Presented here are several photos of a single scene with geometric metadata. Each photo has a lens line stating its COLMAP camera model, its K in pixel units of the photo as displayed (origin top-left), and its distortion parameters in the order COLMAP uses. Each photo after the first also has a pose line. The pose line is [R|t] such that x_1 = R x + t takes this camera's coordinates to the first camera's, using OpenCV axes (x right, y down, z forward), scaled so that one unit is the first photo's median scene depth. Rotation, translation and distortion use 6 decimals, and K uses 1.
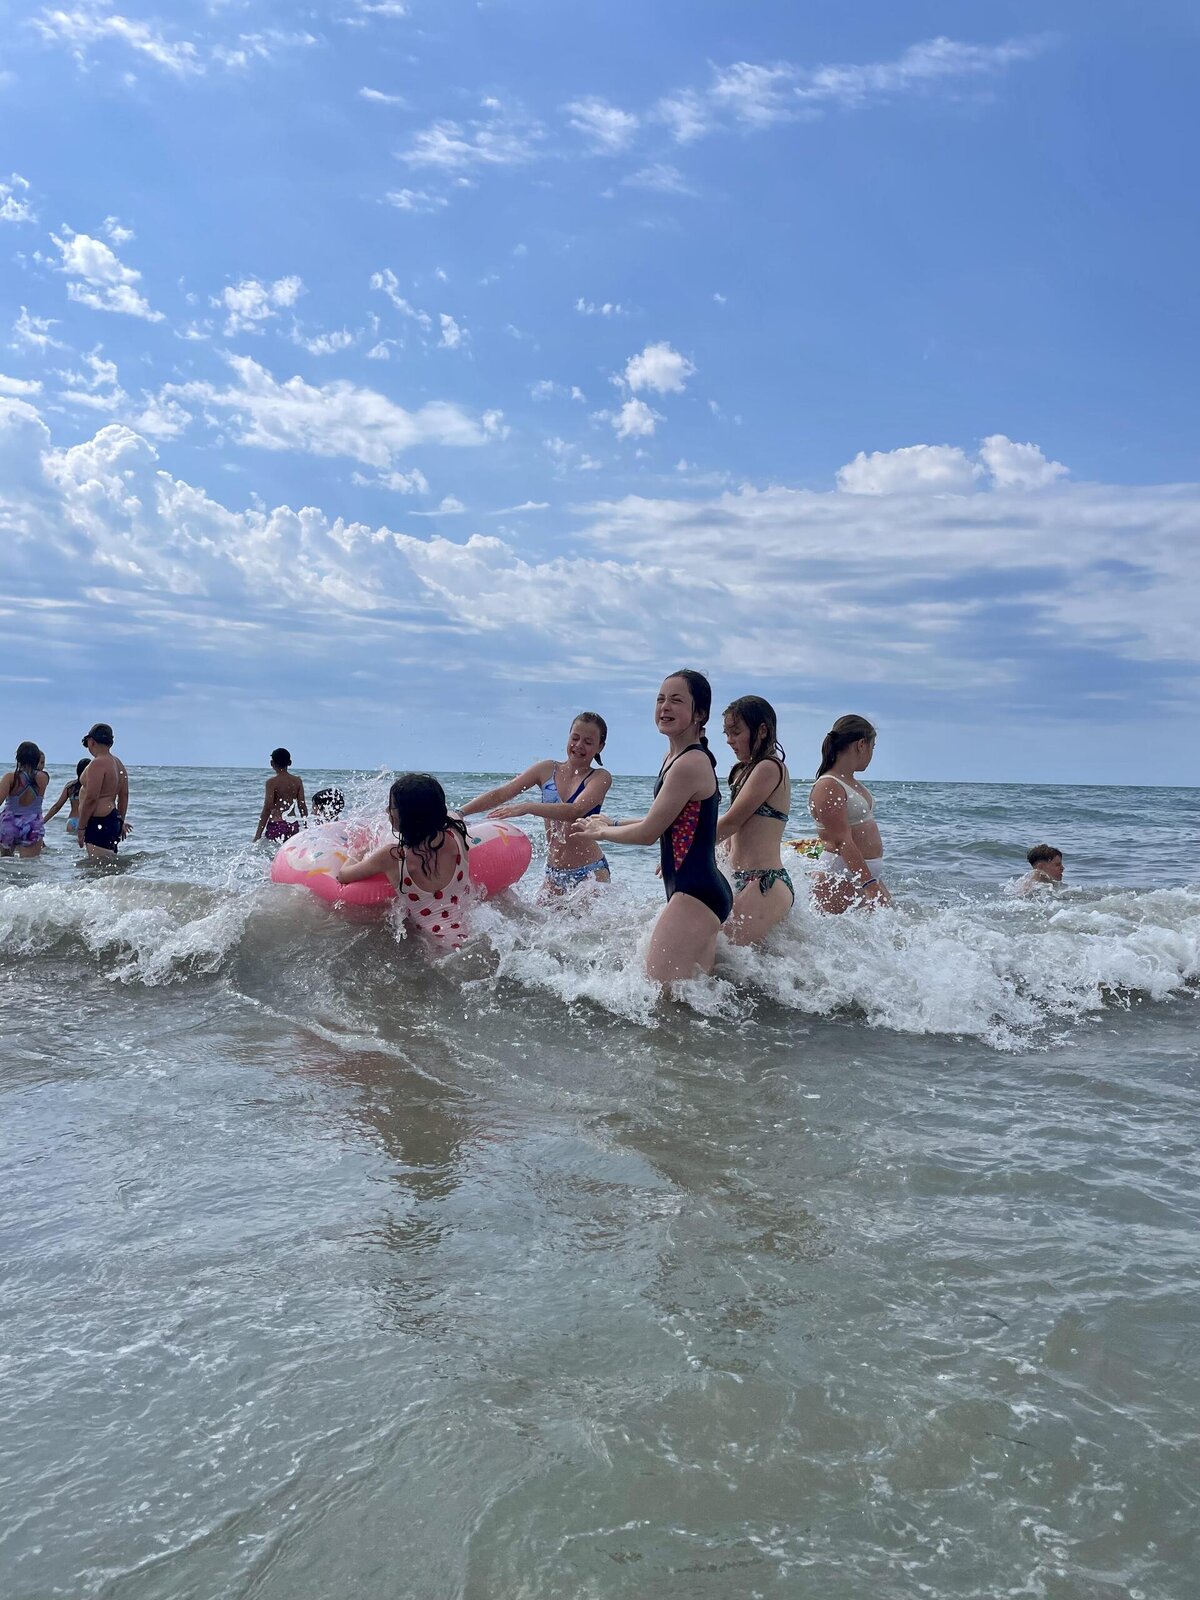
lens RADIAL K [[1374.0, 0, 561.9], [0, 1374.0, 788.0], [0, 0, 1]] dist [0.053465, -0.079841]
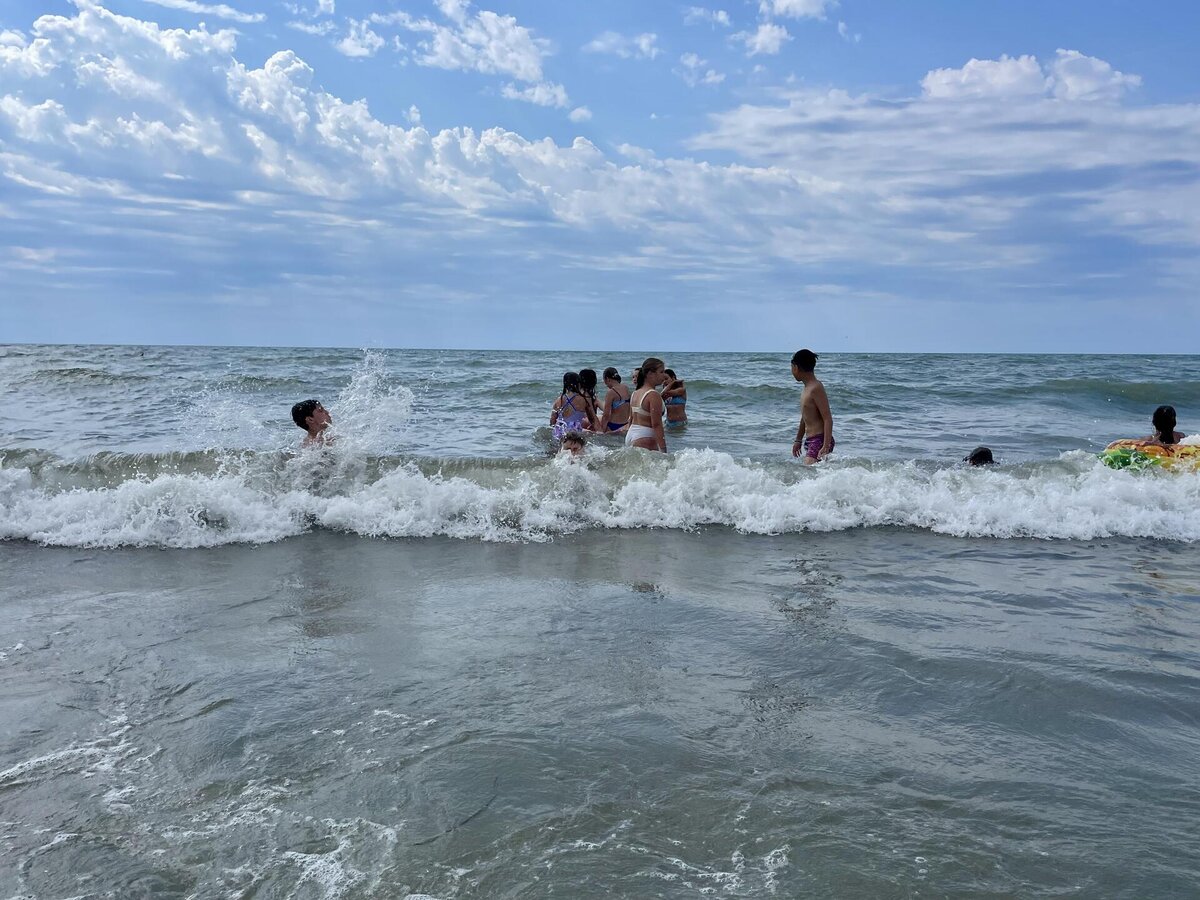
lens RADIAL K [[1205.4, 0, 578.8], [0, 1205.4, 459.1], [0, 0, 1]] dist [0.073789, -0.107078]
pose [[0.999846, -0.013146, 0.011604, -0.101212], [0.012176, 0.996719, 0.080022, -0.000367], [-0.012618, -0.079869, 0.996726, -0.034339]]
